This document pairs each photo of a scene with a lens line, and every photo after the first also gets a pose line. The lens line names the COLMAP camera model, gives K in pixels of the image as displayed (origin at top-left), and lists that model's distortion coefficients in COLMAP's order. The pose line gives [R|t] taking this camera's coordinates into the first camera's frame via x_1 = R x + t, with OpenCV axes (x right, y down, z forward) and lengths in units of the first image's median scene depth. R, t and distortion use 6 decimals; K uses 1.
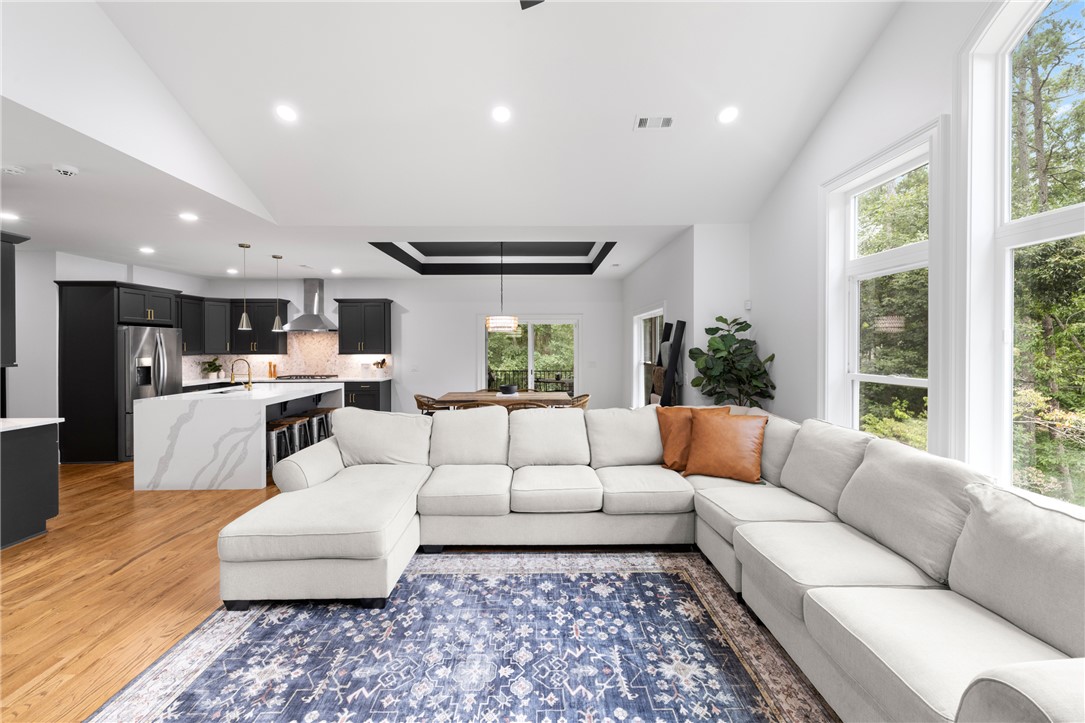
lens RADIAL K [[459.3, 0, 538.8], [0, 459.3, 349.0], [0, 0, 1]] dist [-0.000261, -0.000213]
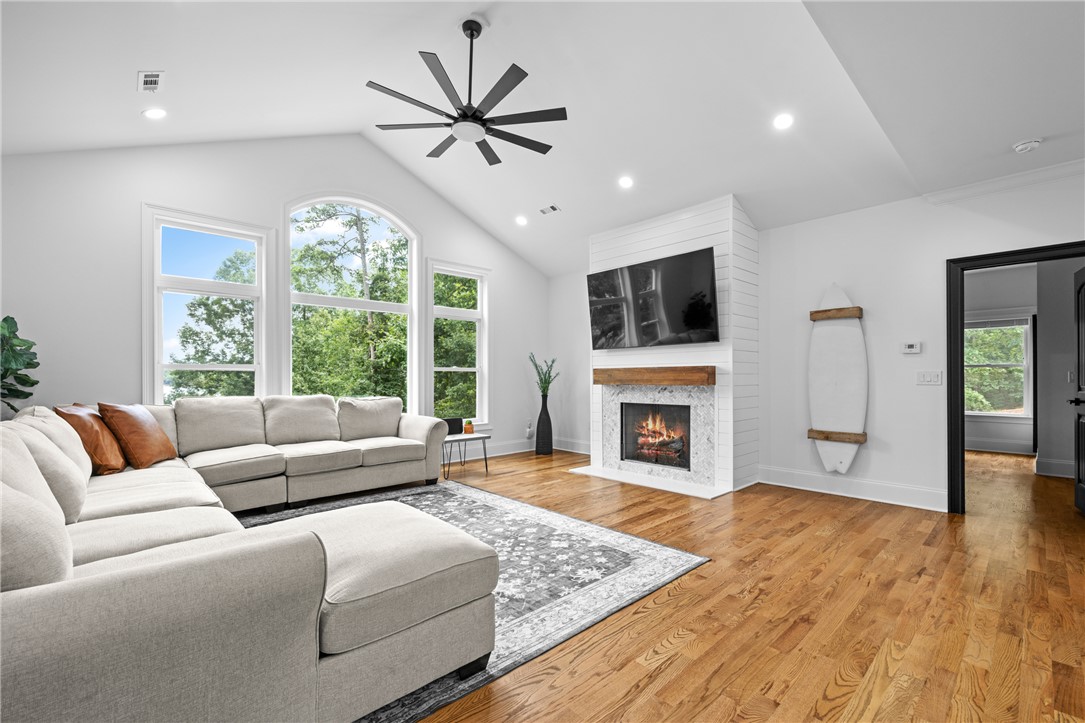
lens RADIAL K [[460.7, 0, 540.9], [0, 460.7, 376.1], [0, 0, 1]] dist [-0.000141, -0.000086]
pose [[-0.674688, 0.004985, 0.738087, -1.170913], [0.009094, 0.999957, 0.001560, 0.116402], [-0.738047, 0.007764, -0.674704, 1.312451]]
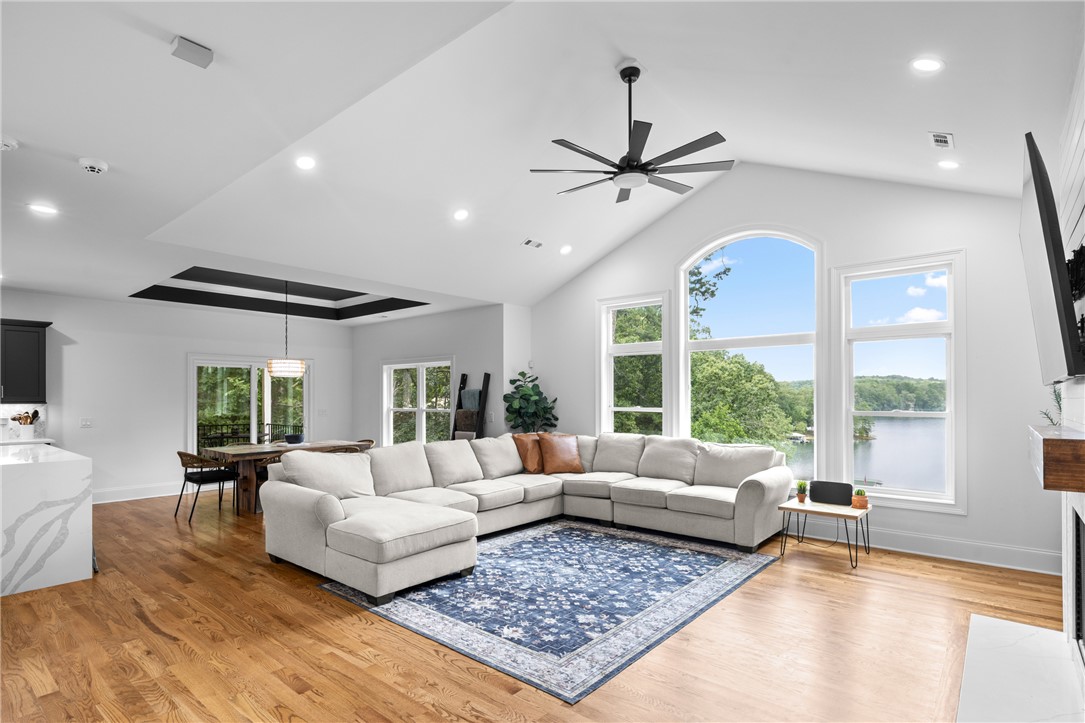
lens RADIAL K [[549.9, 0, 541.2], [0, 549.9, 399.0], [0, 0, 1]] dist [-0.002195, -0.000324]
pose [[0.653114, -0.001016, 0.757259, -1.387267], [0.004335, 0.999988, -0.002397, 0.029527], [-0.757247, 0.004848, 0.653111, -0.250426]]
